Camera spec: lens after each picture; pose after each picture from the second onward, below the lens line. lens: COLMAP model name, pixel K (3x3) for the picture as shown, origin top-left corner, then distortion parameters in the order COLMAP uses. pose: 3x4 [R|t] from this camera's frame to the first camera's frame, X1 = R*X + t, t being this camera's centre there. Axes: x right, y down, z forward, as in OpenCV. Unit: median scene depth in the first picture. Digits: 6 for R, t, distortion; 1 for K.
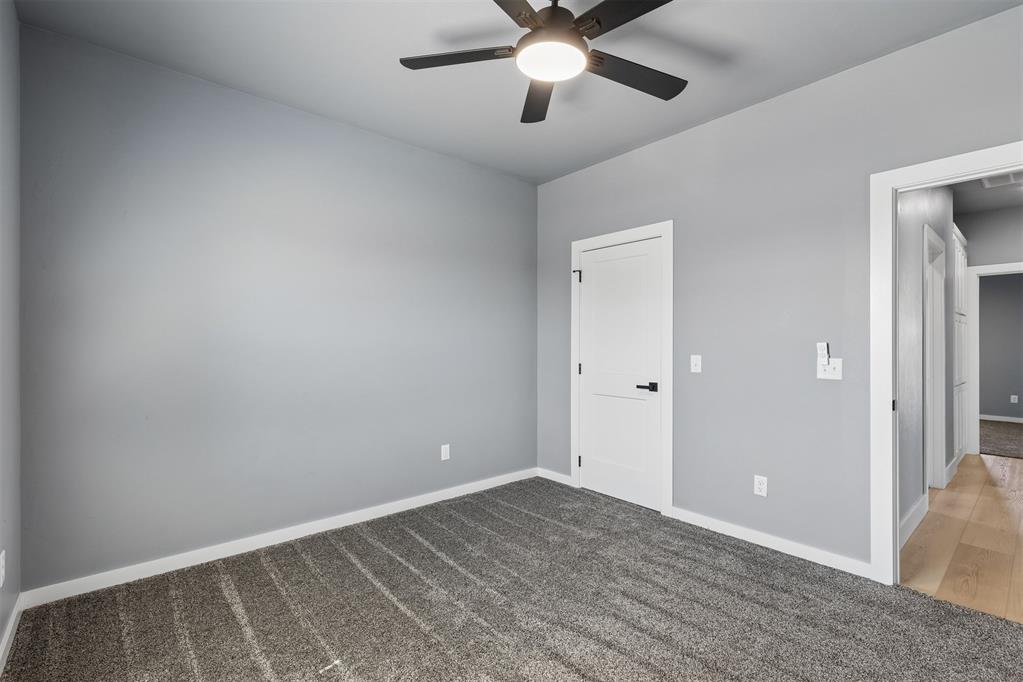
lens RADIAL K [[459.3, 0, 510.0], [0, 459.3, 339.6], [0, 0, 1]] dist [0.007871, -0.000055]
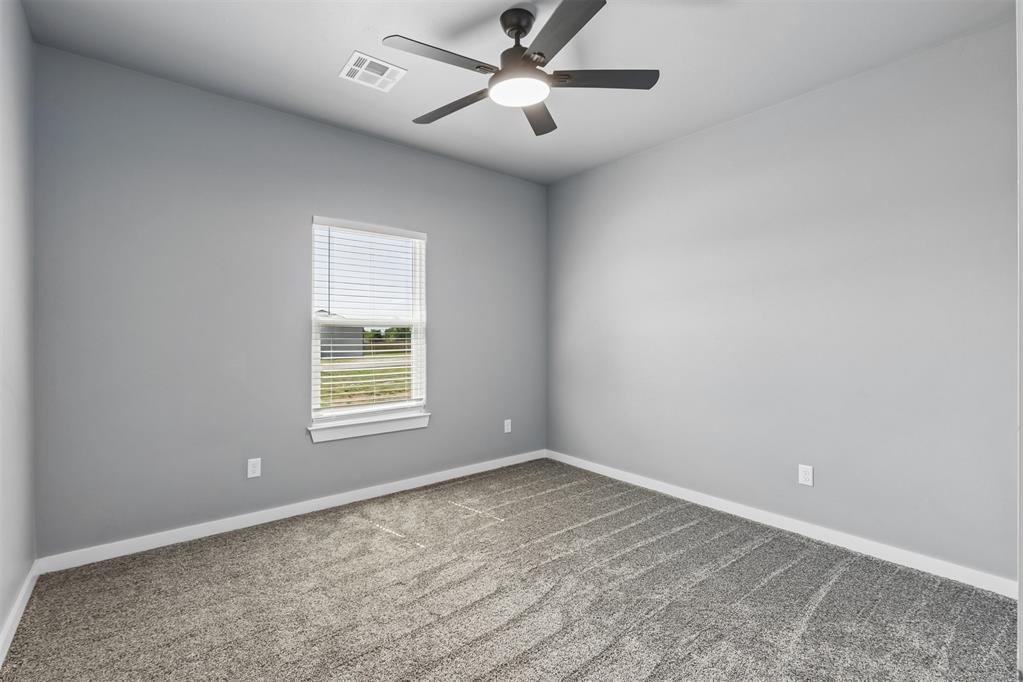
lens RADIAL K [[459.3, 0, 516.1], [0, 459.3, 338.5], [0, 0, 1]] dist [0.007871, -0.000055]
pose [[-0.013247, 0.006948, -0.999888, 0.907251], [0.006916, 0.999953, 0.006857, 0.007198], [0.999888, -0.006824, -0.013294, 0.733915]]
